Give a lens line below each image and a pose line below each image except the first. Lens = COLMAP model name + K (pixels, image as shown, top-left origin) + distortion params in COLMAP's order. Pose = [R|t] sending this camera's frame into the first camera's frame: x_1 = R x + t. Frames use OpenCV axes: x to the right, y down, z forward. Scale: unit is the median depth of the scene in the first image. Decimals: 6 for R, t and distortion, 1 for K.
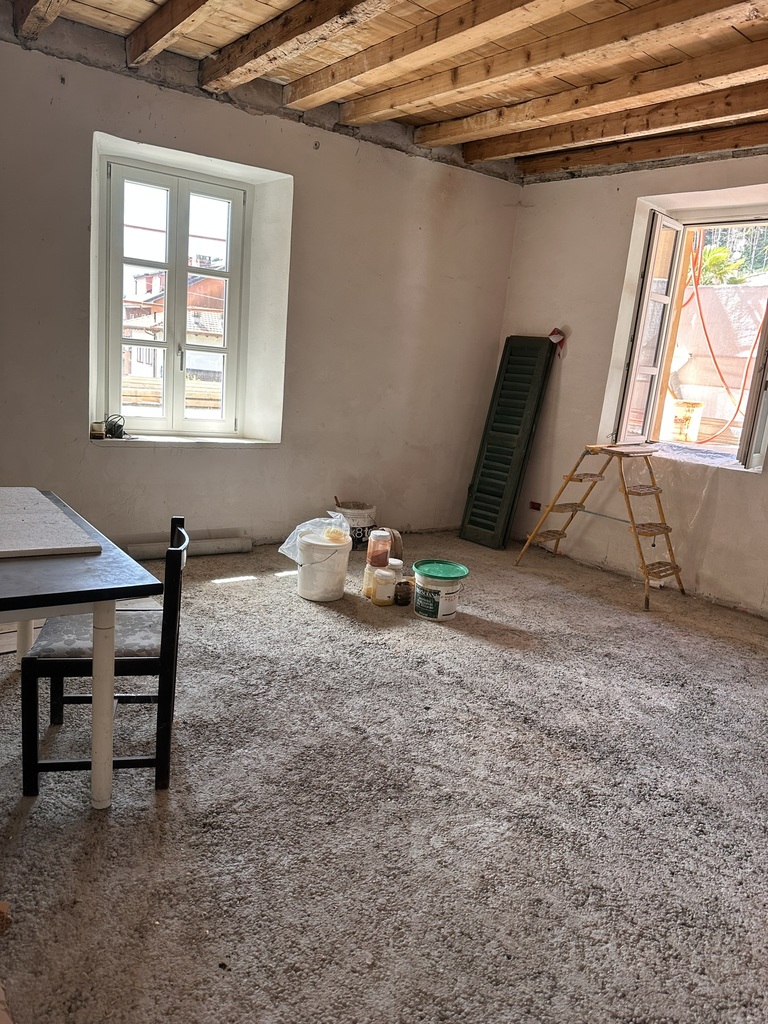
lens RADIAL K [[729.8, 0, 388.9], [0, 729.8, 518.2], [0, 0, 1]] dist [0.116931, -0.160995]
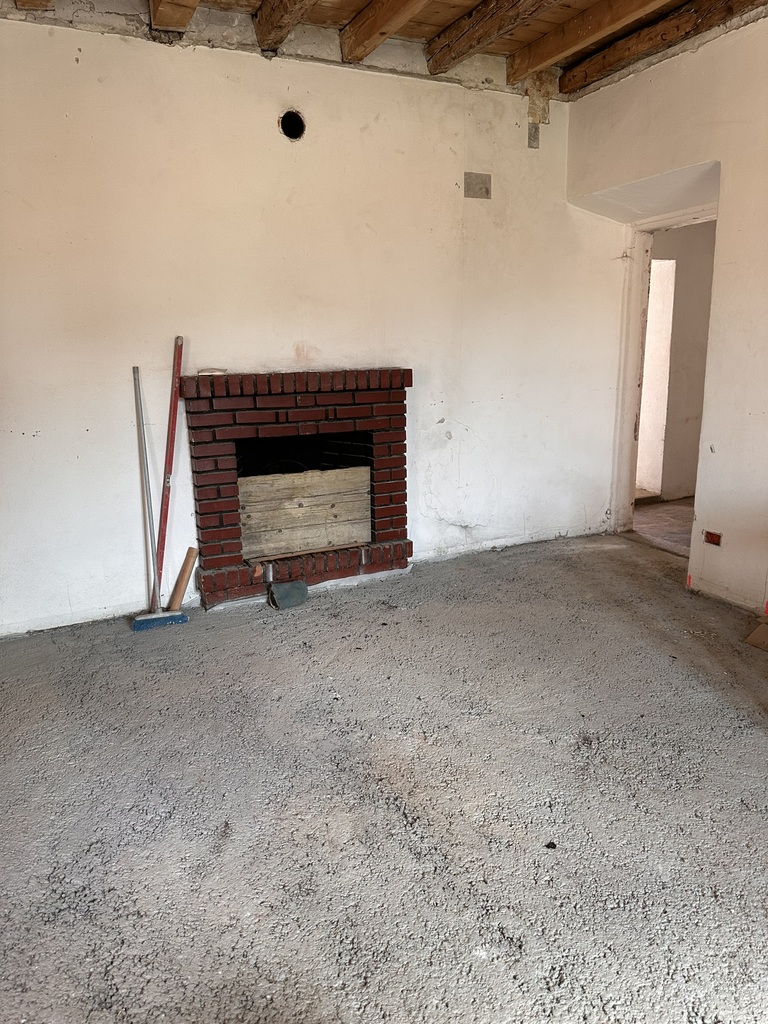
lens RADIAL K [[729.8, 0, 388.9], [0, 729.8, 518.2], [0, 0, 1]] dist [0.116931, -0.160995]
pose [[-0.975313, -0.122580, 0.183682, 0.105598], [-0.023743, 0.885177, 0.464649, -0.322587], [-0.219547, 0.448816, -0.866235, 1.436258]]
